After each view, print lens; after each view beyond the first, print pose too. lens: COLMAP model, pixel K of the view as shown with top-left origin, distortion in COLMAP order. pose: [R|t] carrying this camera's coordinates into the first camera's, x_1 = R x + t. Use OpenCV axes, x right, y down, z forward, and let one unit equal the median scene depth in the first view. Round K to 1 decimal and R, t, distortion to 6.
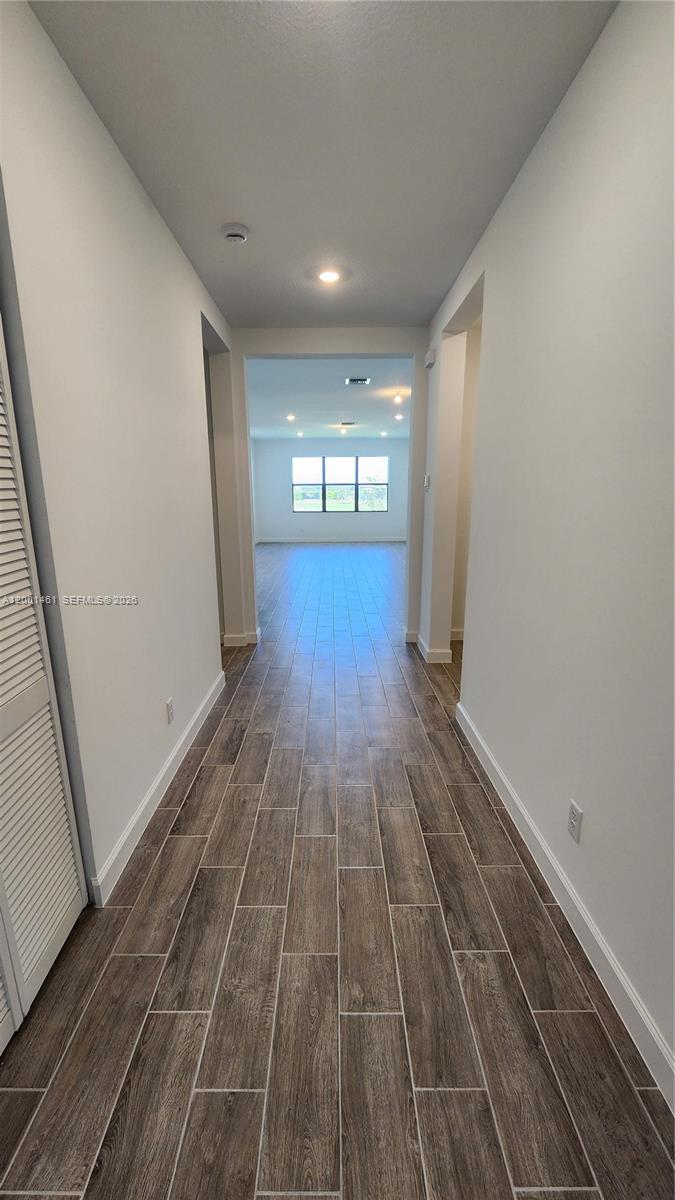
lens RADIAL K [[485.8, 0, 333.1], [0, 485.8, 604.7], [0, 0, 1]] dist [-0.000909, -0.000088]
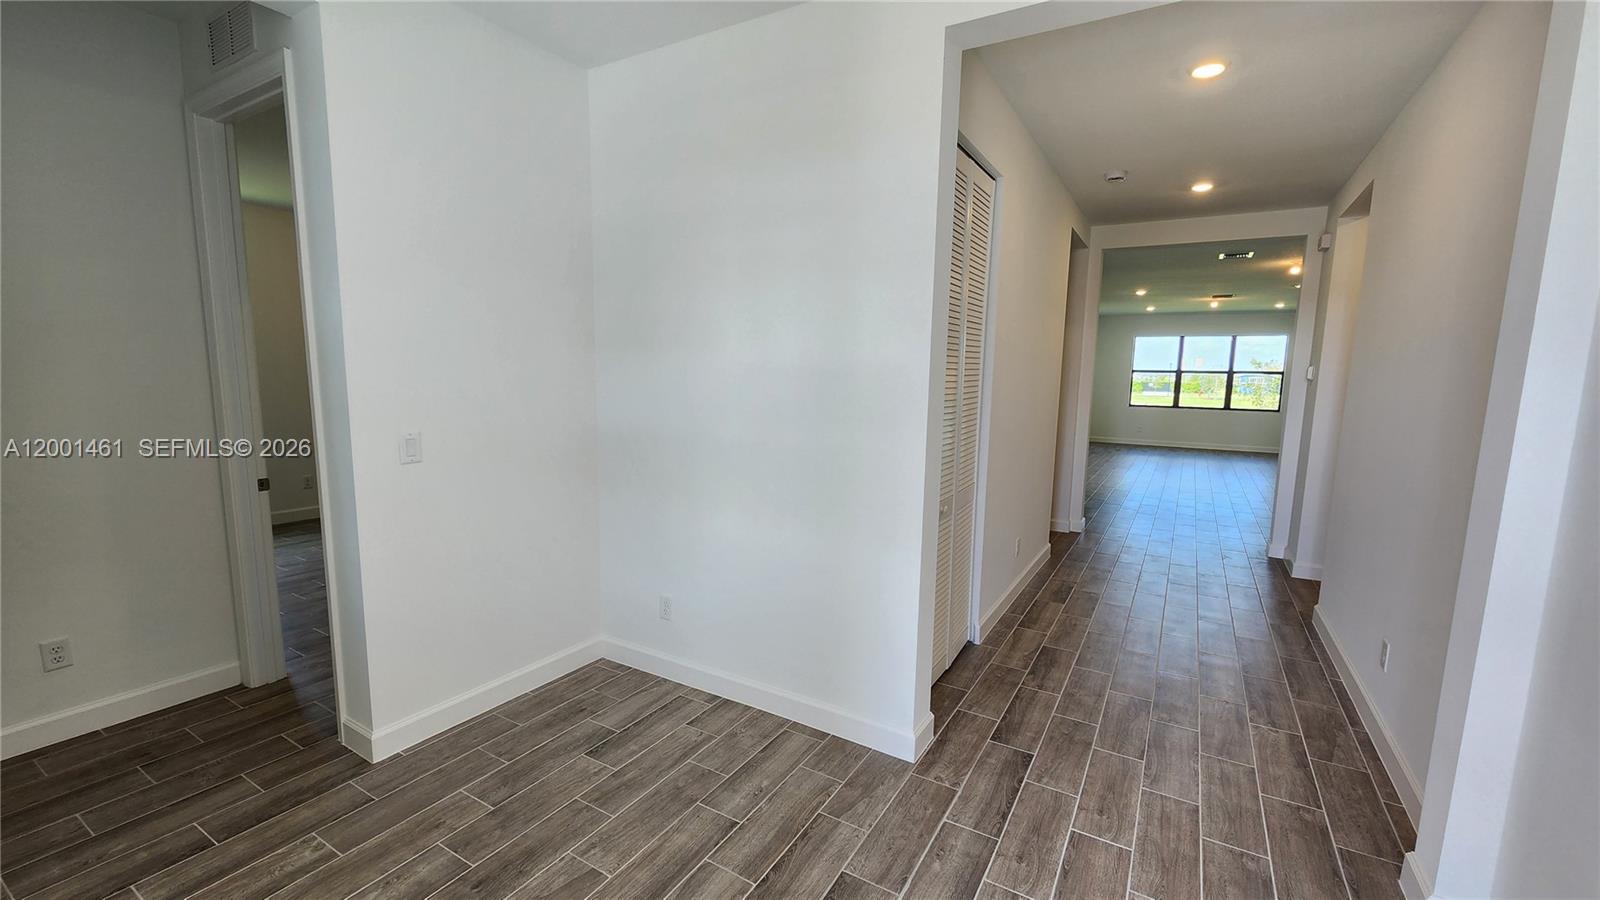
lens RADIAL K [[647.8, 0, 805.4], [0, 647.8, 456.7], [0, 0, 1]] dist [-0.000909, -0.000088]
pose [[0.858175, 0.090183, -0.505374, 0.017749], [-0.142231, 0.987679, -0.065272, 0.152473], [0.493260, 0.127895, 0.860428, -0.652396]]
